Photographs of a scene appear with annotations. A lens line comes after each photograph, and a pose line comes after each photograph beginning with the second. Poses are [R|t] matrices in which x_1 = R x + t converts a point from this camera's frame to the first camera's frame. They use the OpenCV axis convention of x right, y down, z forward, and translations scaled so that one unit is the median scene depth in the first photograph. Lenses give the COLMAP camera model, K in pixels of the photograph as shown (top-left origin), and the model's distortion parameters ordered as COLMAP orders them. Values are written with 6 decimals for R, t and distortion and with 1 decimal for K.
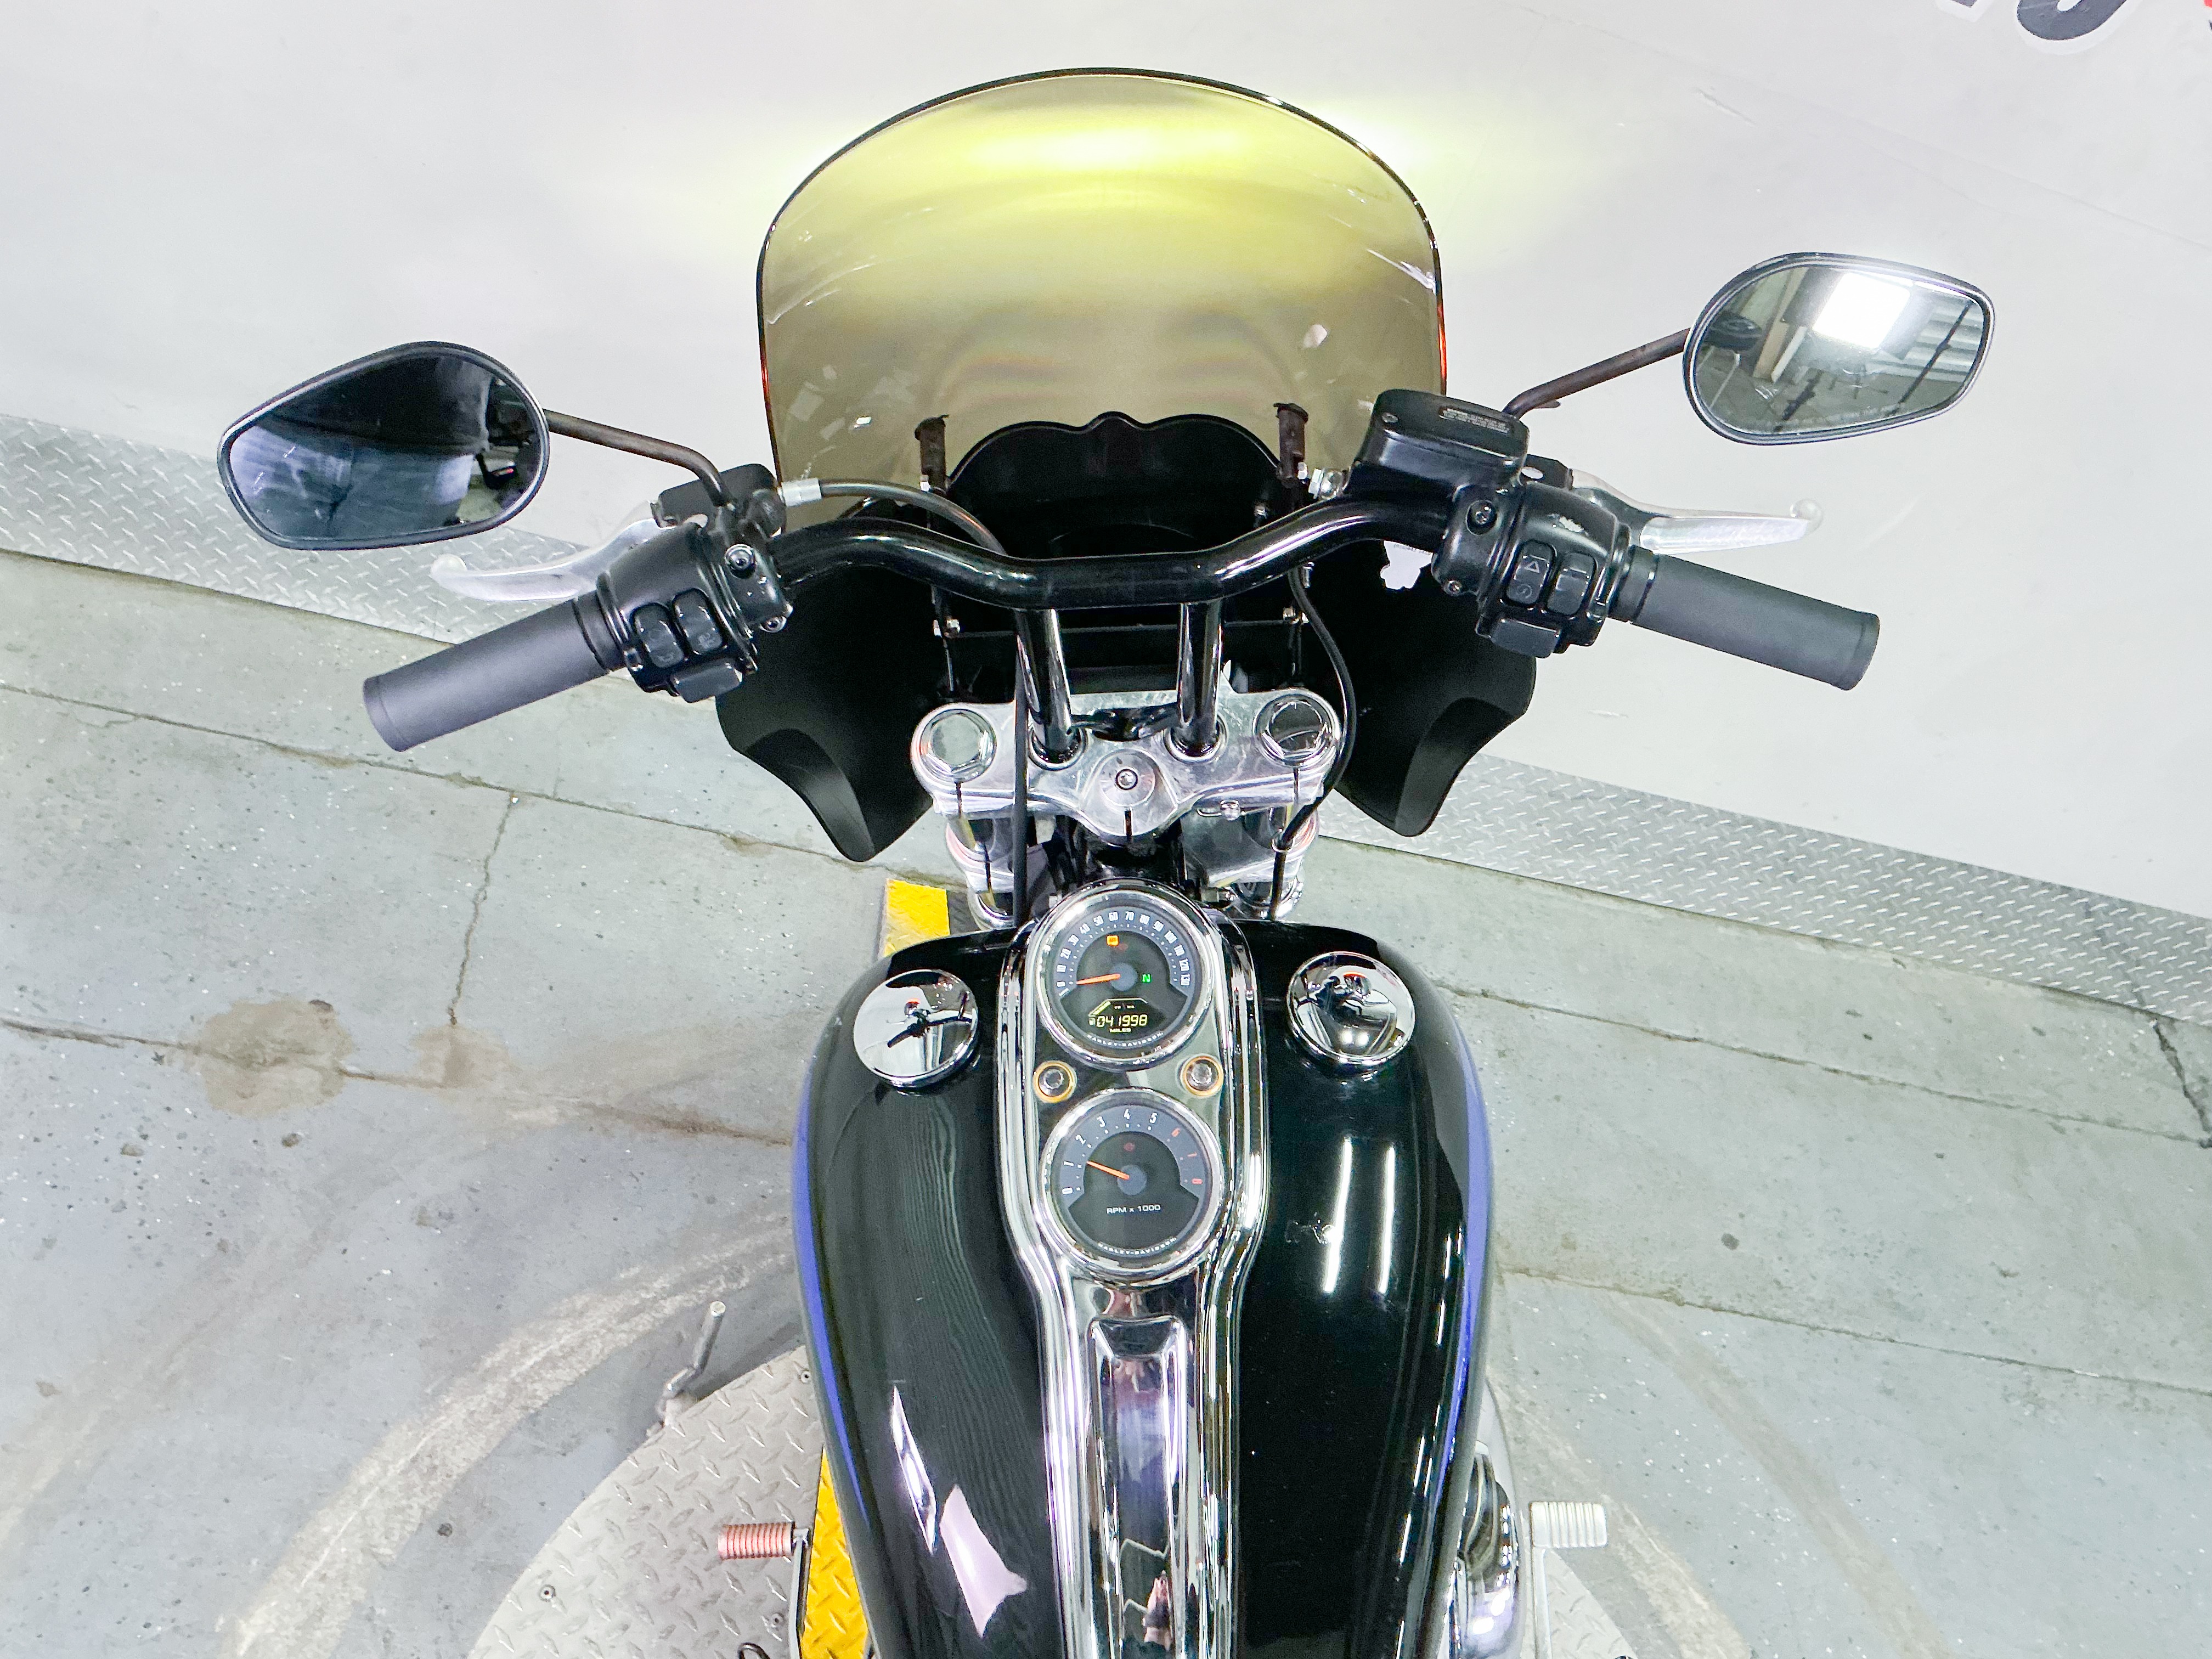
lens RADIAL K [[1782.3, 0, 1115.5], [0, 1782.3, 826.4], [0, 0, 1]] dist [0.008631, -0.022433]
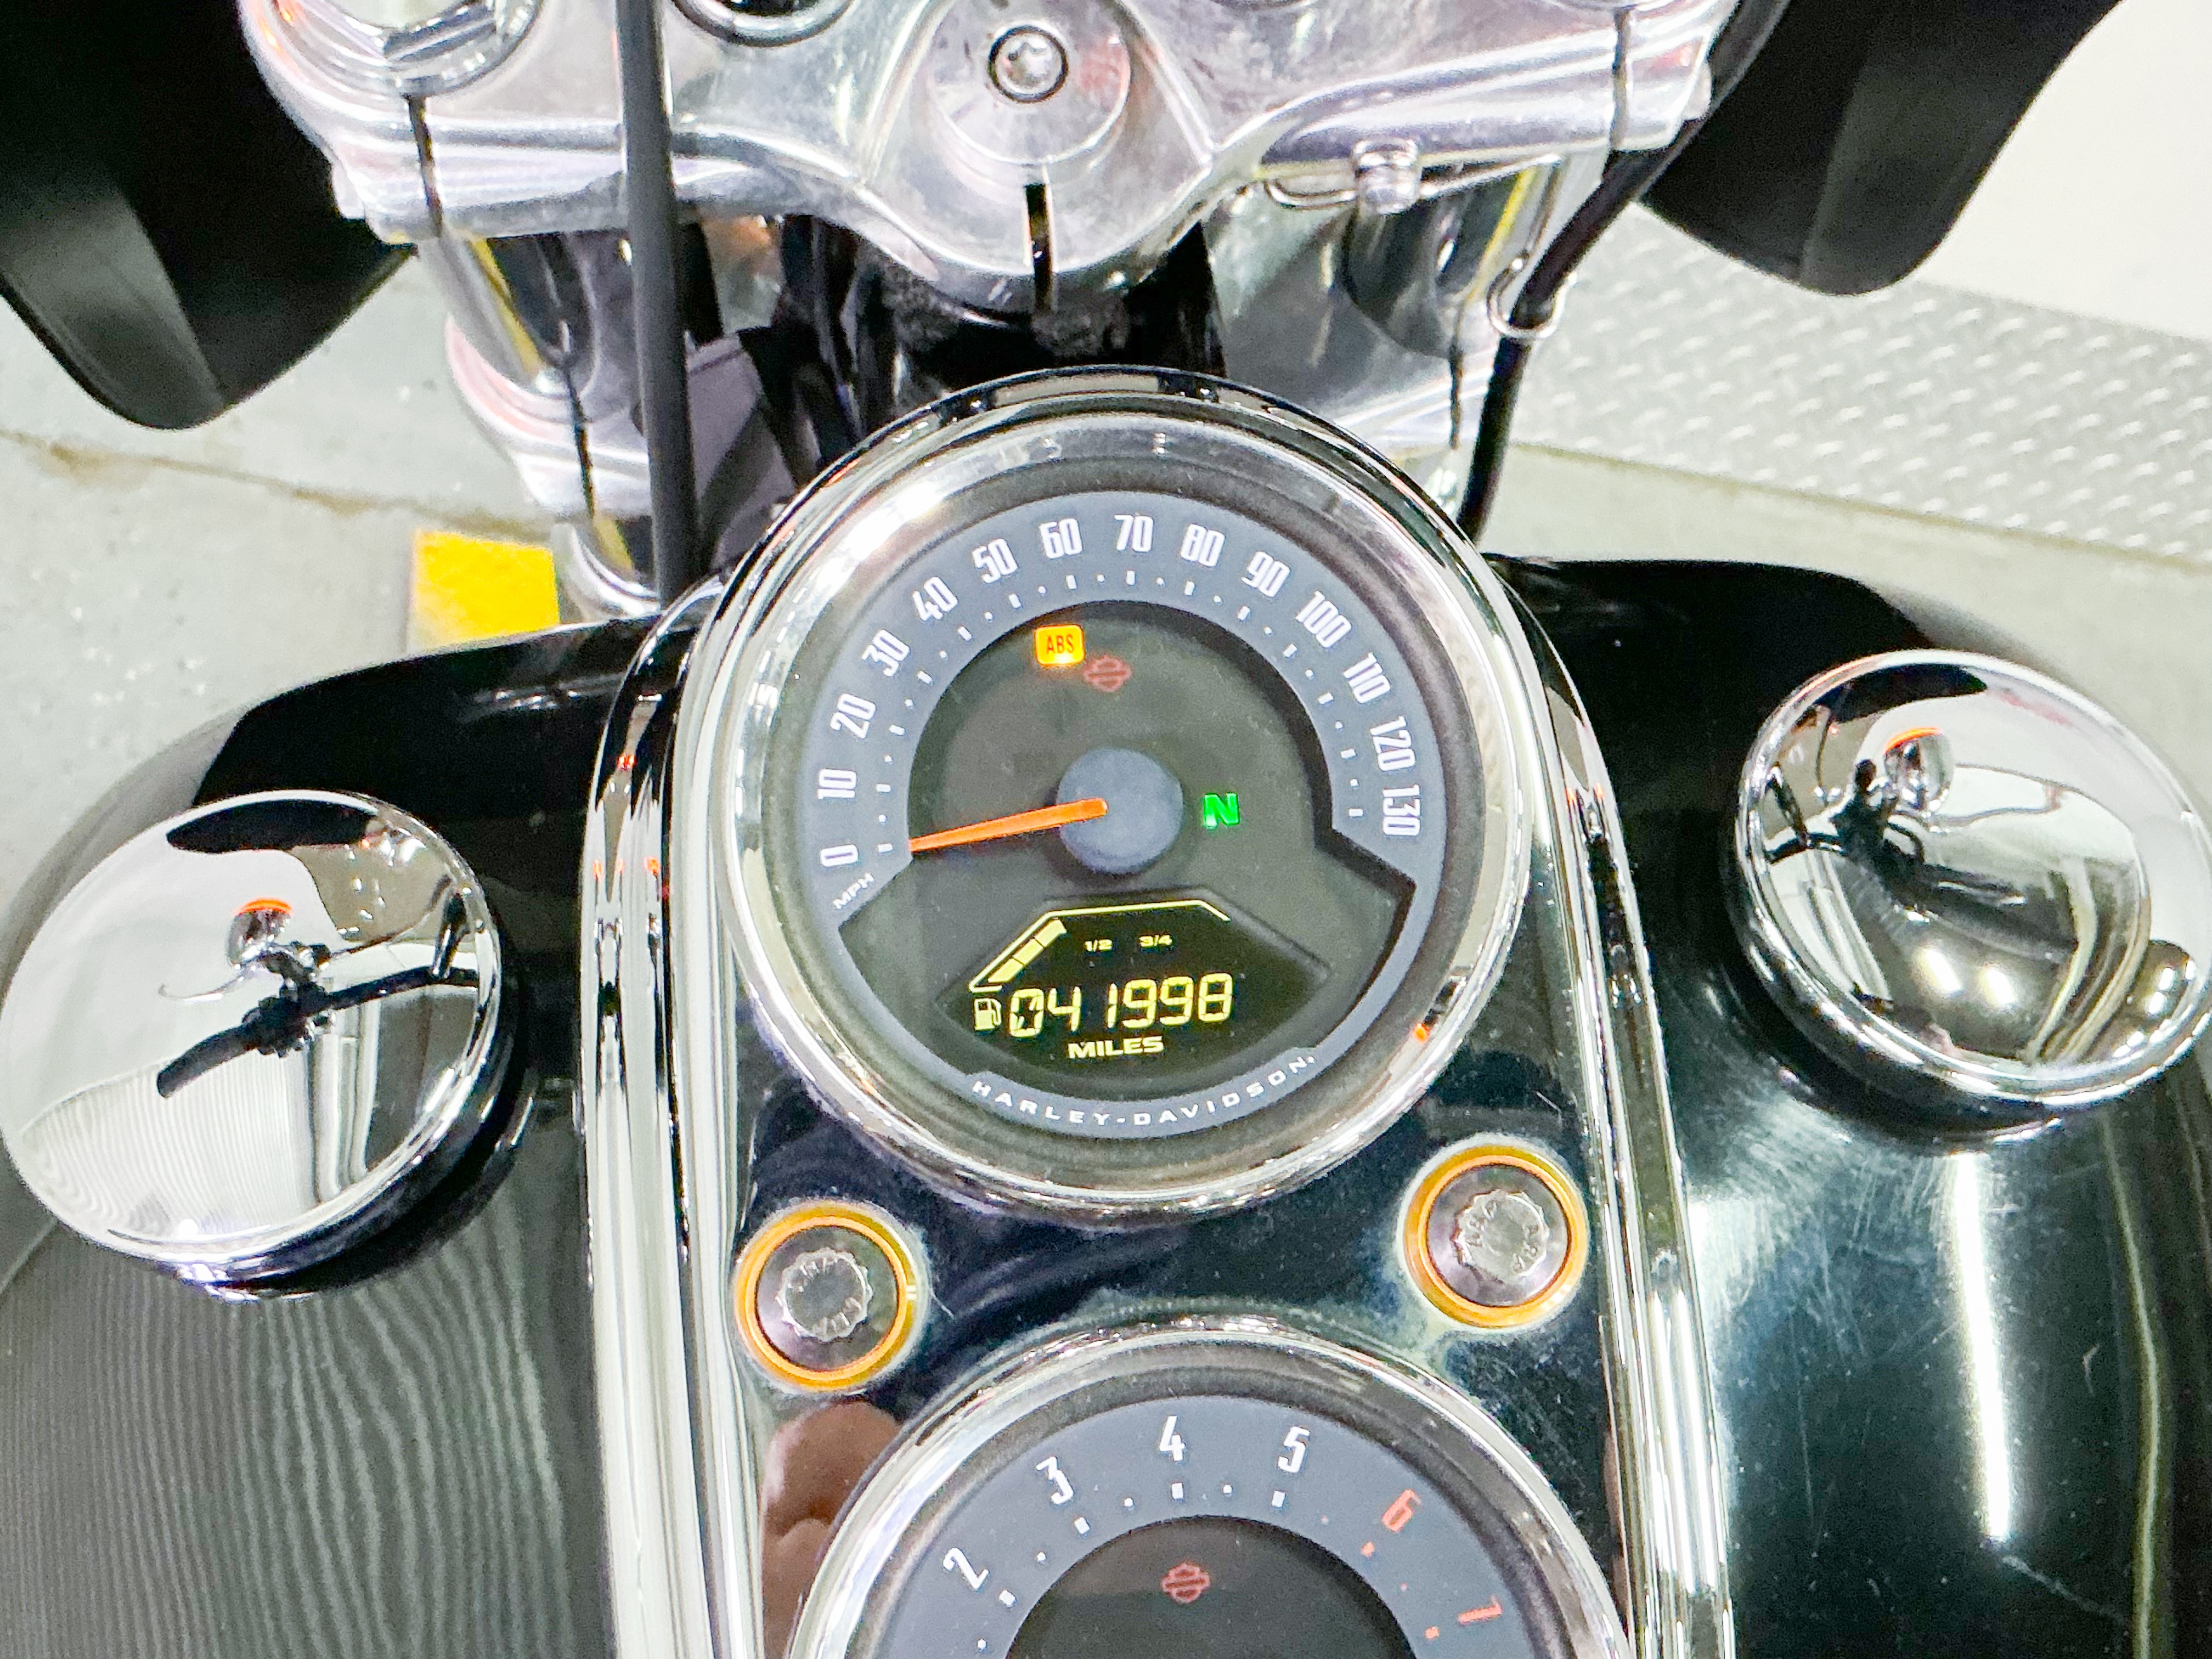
lens RADIAL K [[2927.1, 0, 1097.3], [0, 2927.1, 826.9], [0, 0, 1]] dist [0.050850, 0.000000]
pose [[0.996754, -0.045965, 0.066097, -0.020281], [0.037198, 0.991045, 0.128242, 0.035848], [-0.071399, -0.125367, 0.989538, 0.574981]]
